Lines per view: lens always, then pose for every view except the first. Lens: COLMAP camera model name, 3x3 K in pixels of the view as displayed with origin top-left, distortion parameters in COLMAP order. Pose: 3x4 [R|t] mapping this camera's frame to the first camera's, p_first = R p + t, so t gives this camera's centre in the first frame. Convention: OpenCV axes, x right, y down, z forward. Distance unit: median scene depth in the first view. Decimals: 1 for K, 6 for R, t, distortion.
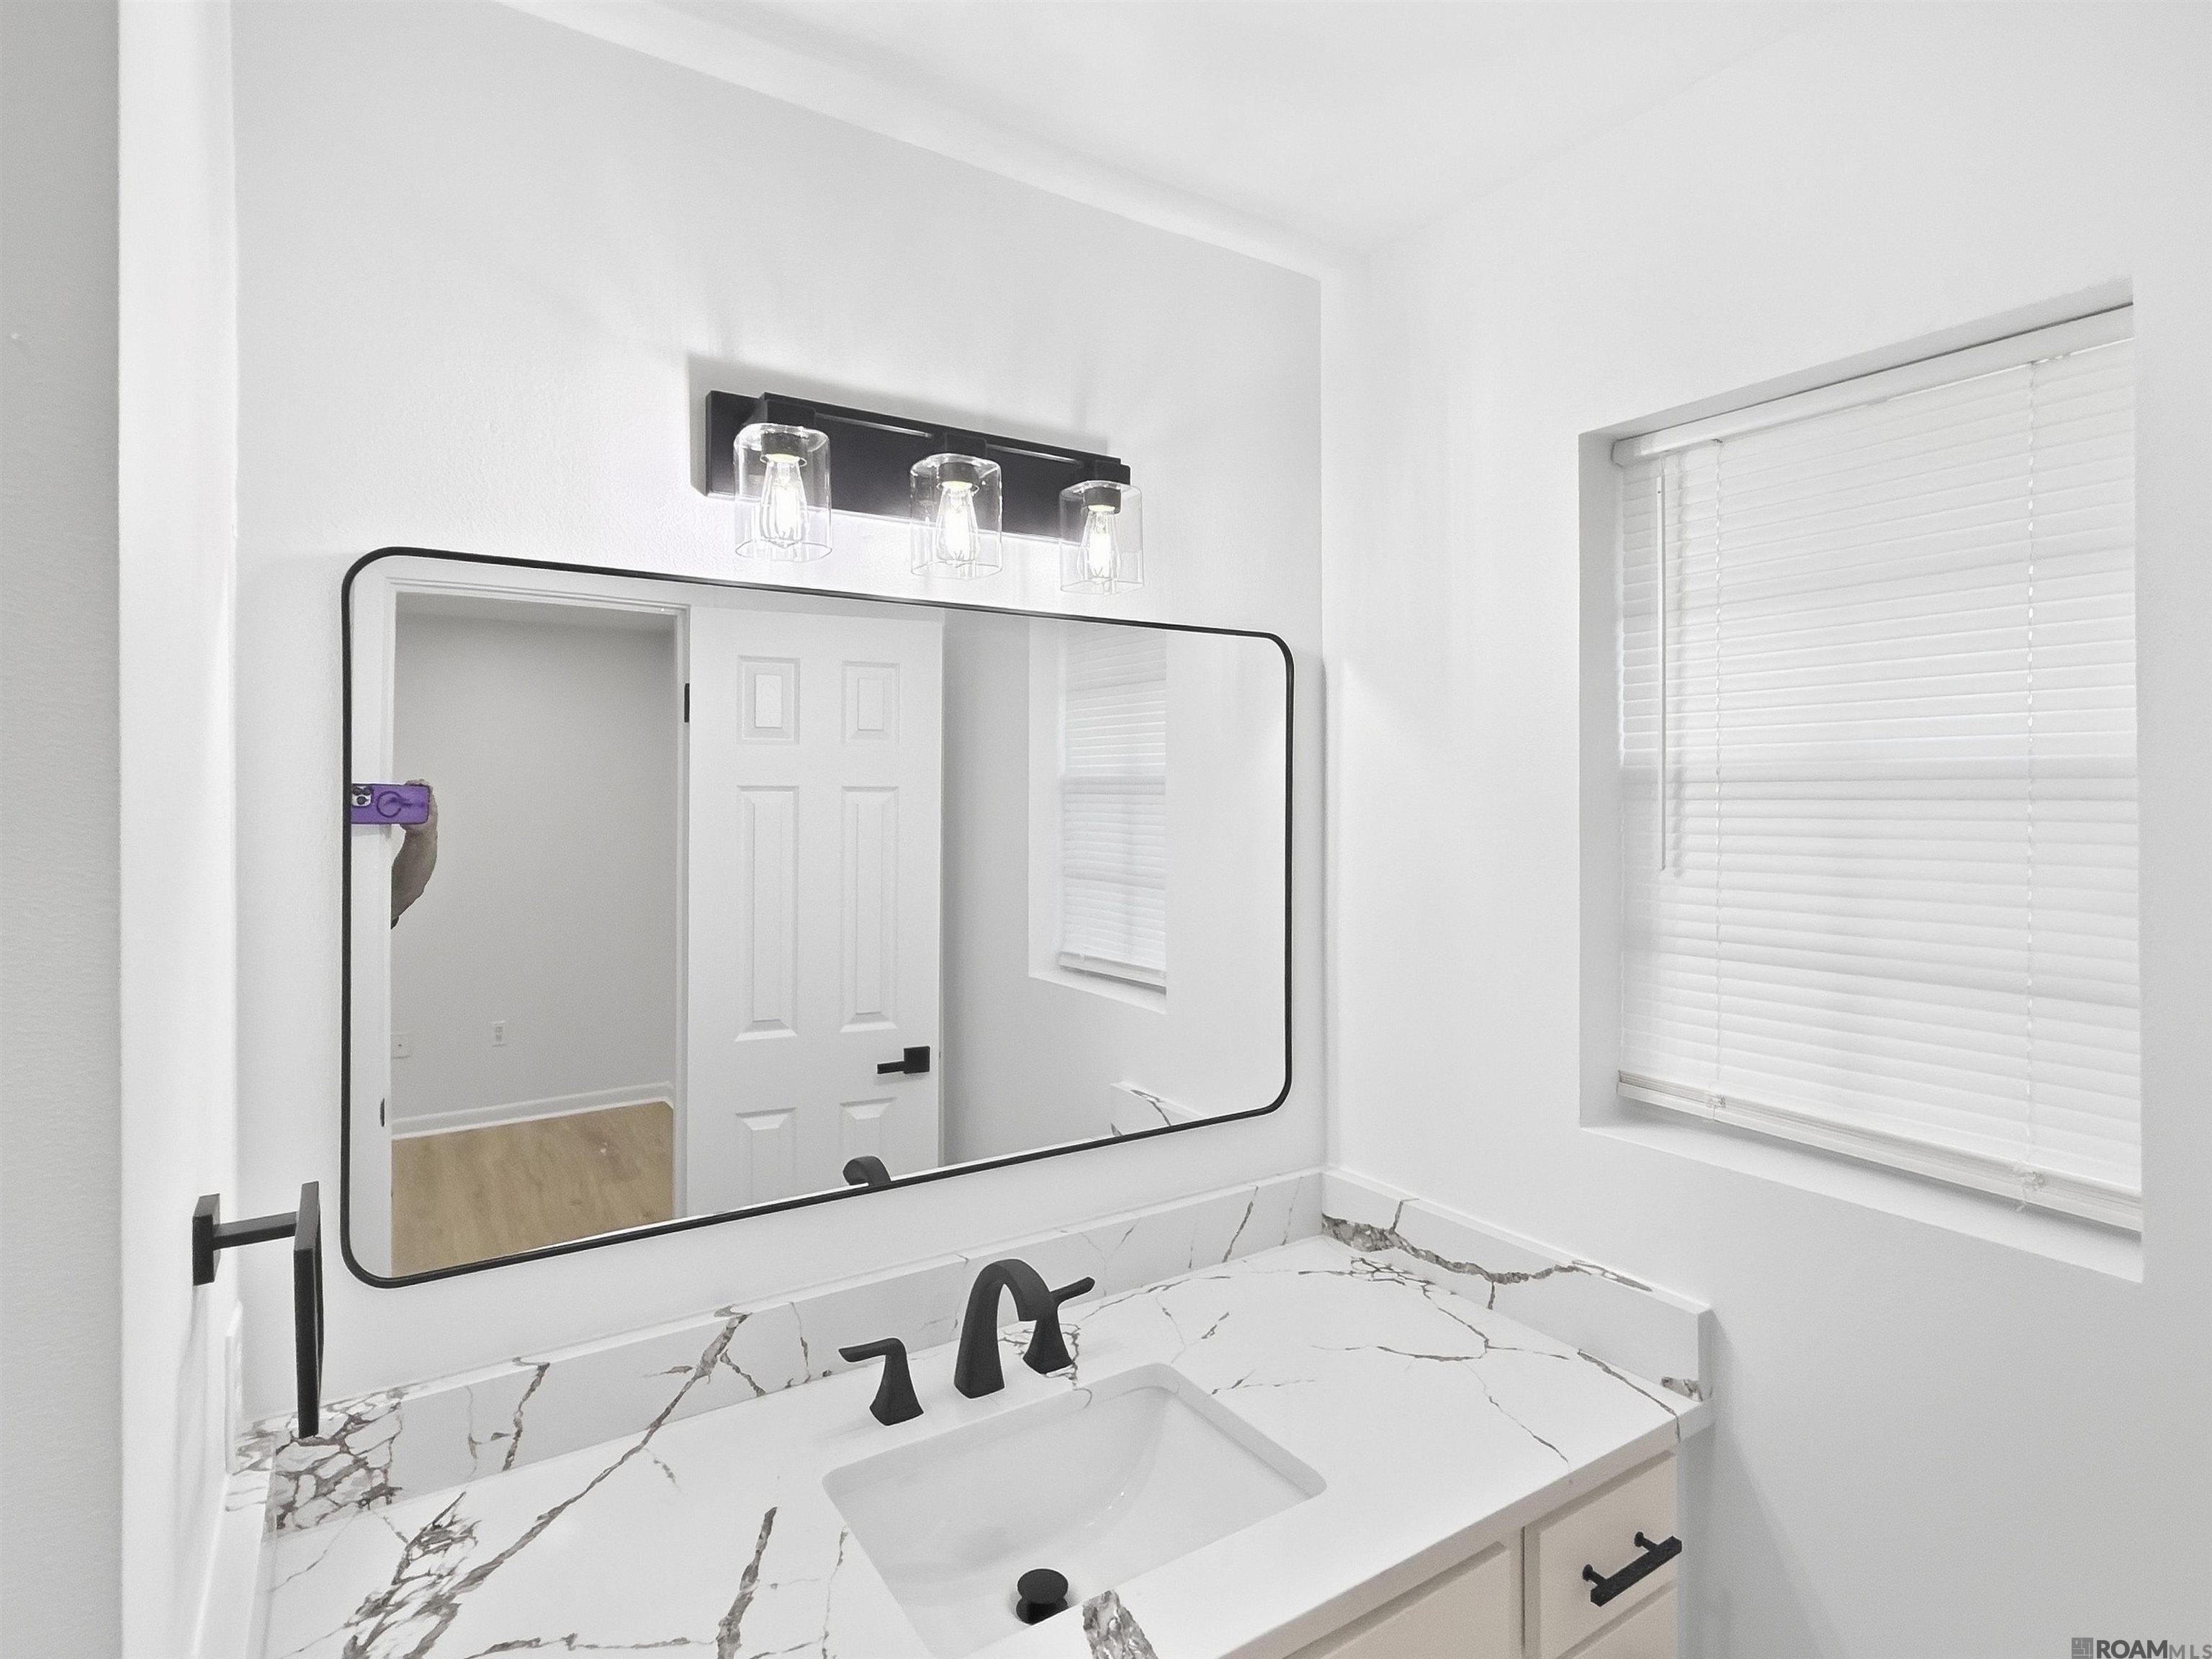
lens RADIAL K [[1176.8, 0, 1126.2], [0, 1176.8, 787.8], [0, 0, 1]] dist [-0.003098, 0.003547]
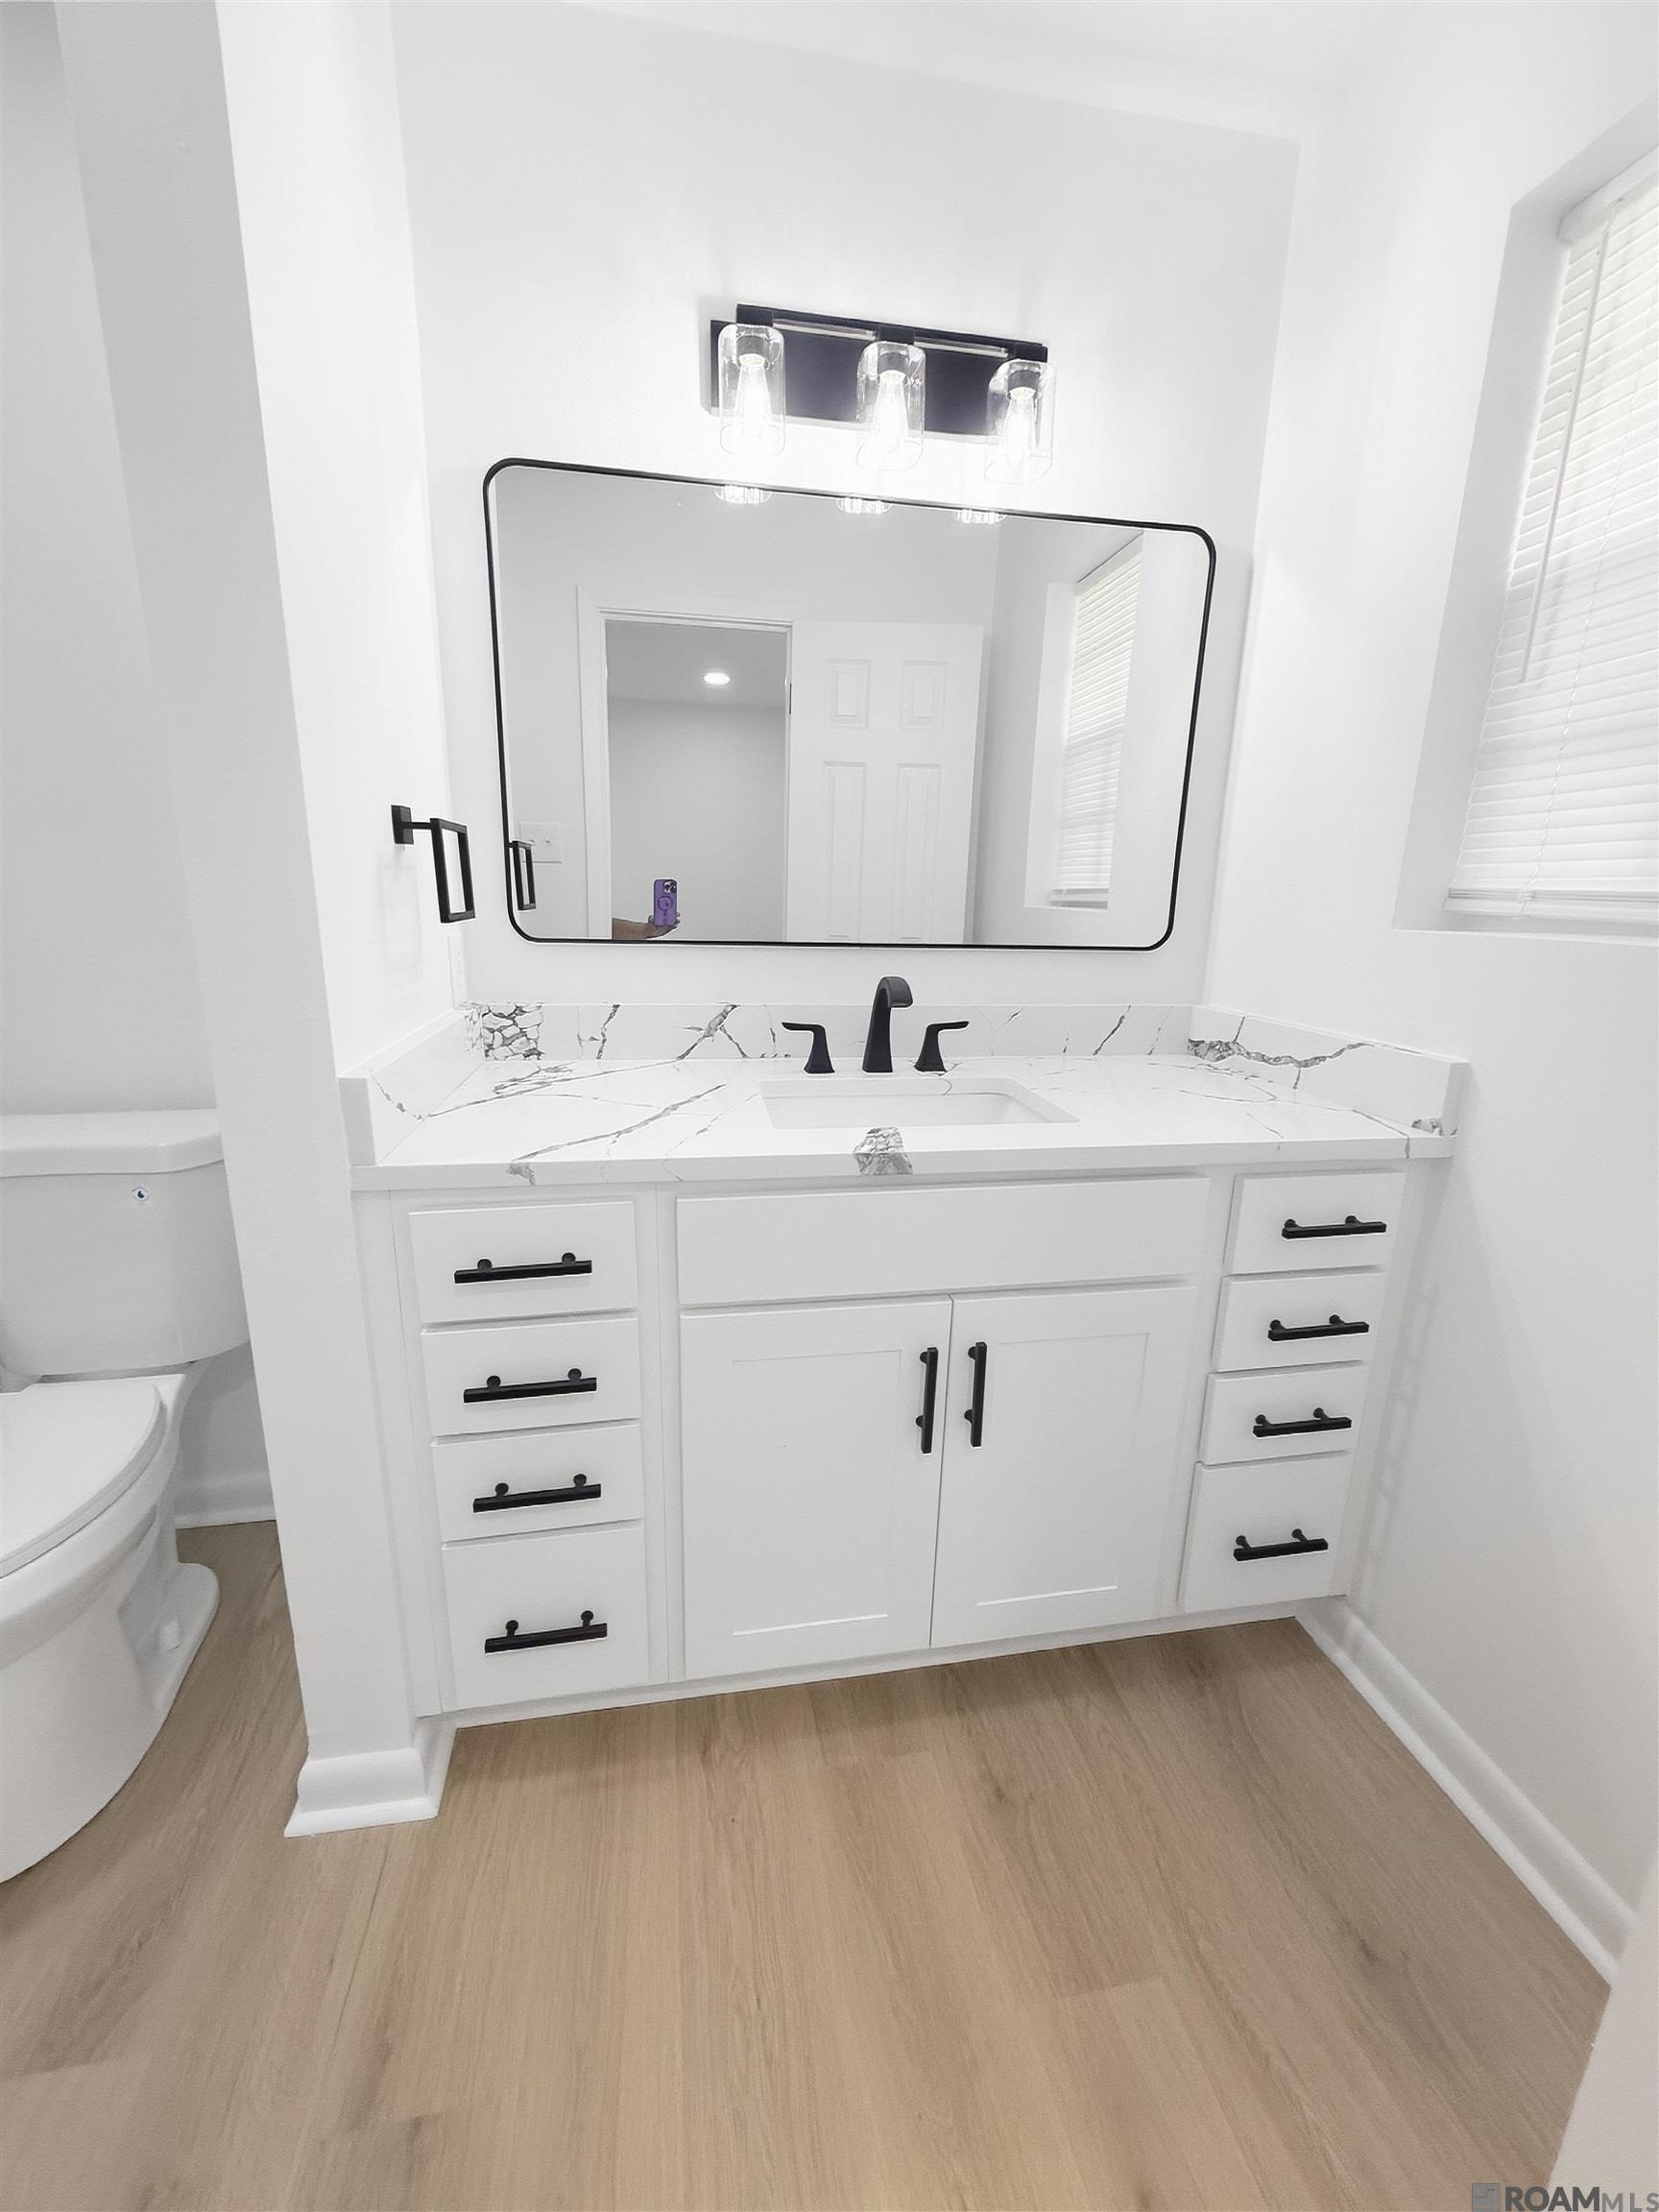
lens RADIAL K [[908.9, 0, 814.4], [0, 908.9, 1101.5], [0, 0, 1]] dist [-0.001476, -0.000646]
pose [[0.914952, 0.115022, -0.386824, 0.233578], [-0.017445, 0.968900, 0.246838, 0.244370], [0.403185, -0.219097, 0.888503, -0.061289]]
